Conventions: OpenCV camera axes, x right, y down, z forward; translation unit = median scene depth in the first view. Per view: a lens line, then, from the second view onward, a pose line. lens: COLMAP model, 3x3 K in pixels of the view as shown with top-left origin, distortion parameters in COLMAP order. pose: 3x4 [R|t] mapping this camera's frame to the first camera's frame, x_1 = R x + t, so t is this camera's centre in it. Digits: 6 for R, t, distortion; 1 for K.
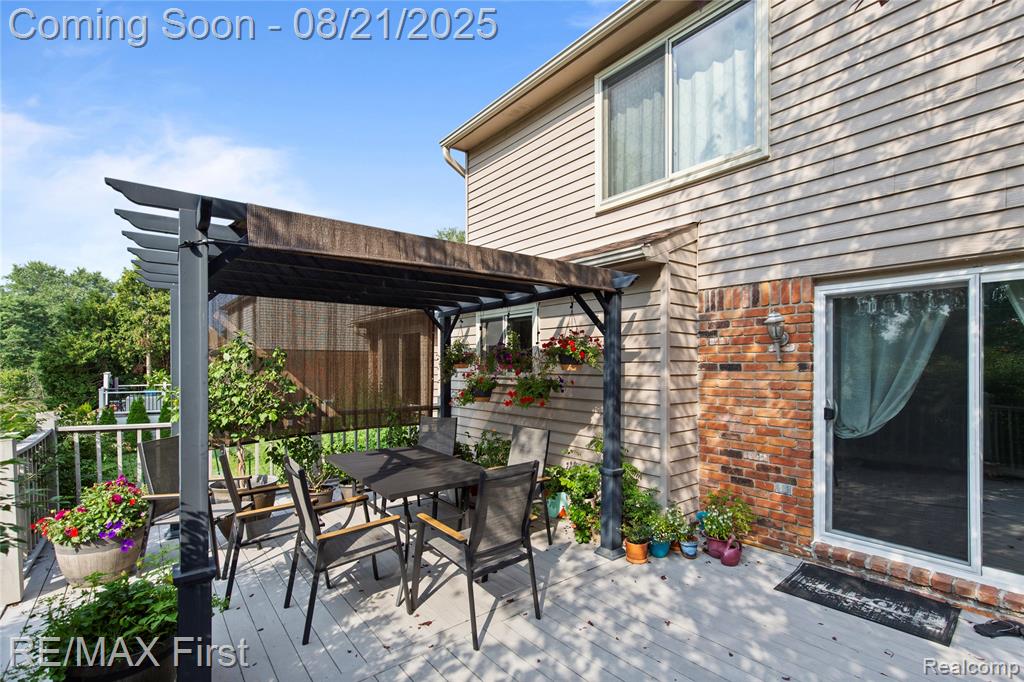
lens RADIAL K [[462.0, 0, 524.5], [0, 462.0, 358.3], [0, 0, 1]] dist [0.009178, -0.002114]
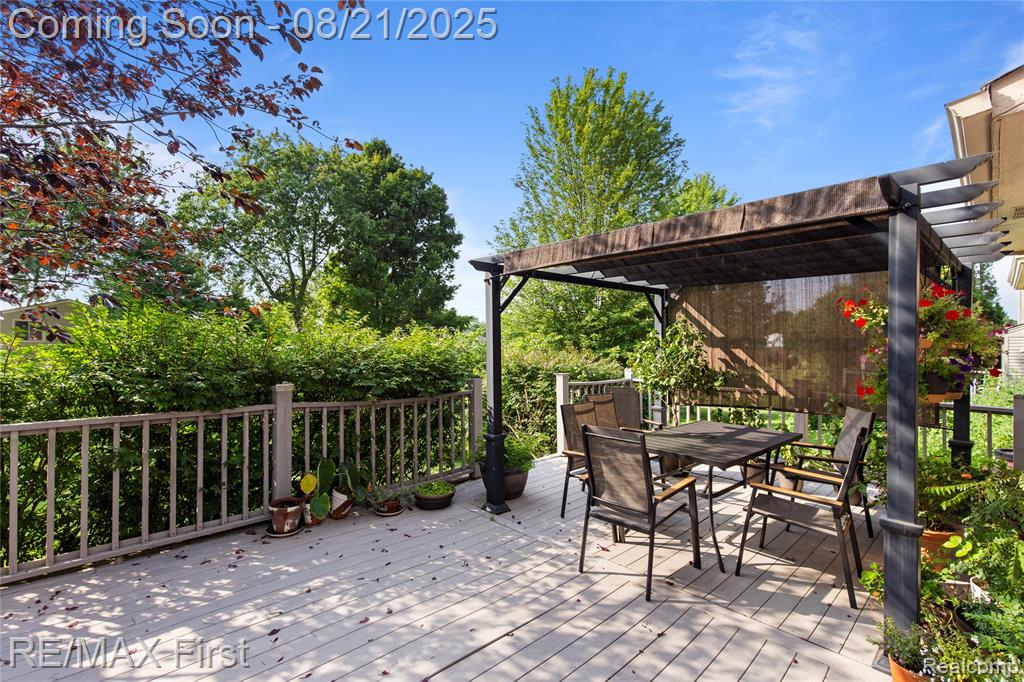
lens RADIAL K [[462.0, 0, 515.8], [0, 462.0, 343.9], [0, 0, 1]] dist [0.009178, -0.002114]
pose [[0.092789, -0.000681, -0.995686, 0.971127], [-0.000757, 0.999999, -0.000755, 0.032001], [0.995685, 0.000824, 0.092789, 0.646555]]
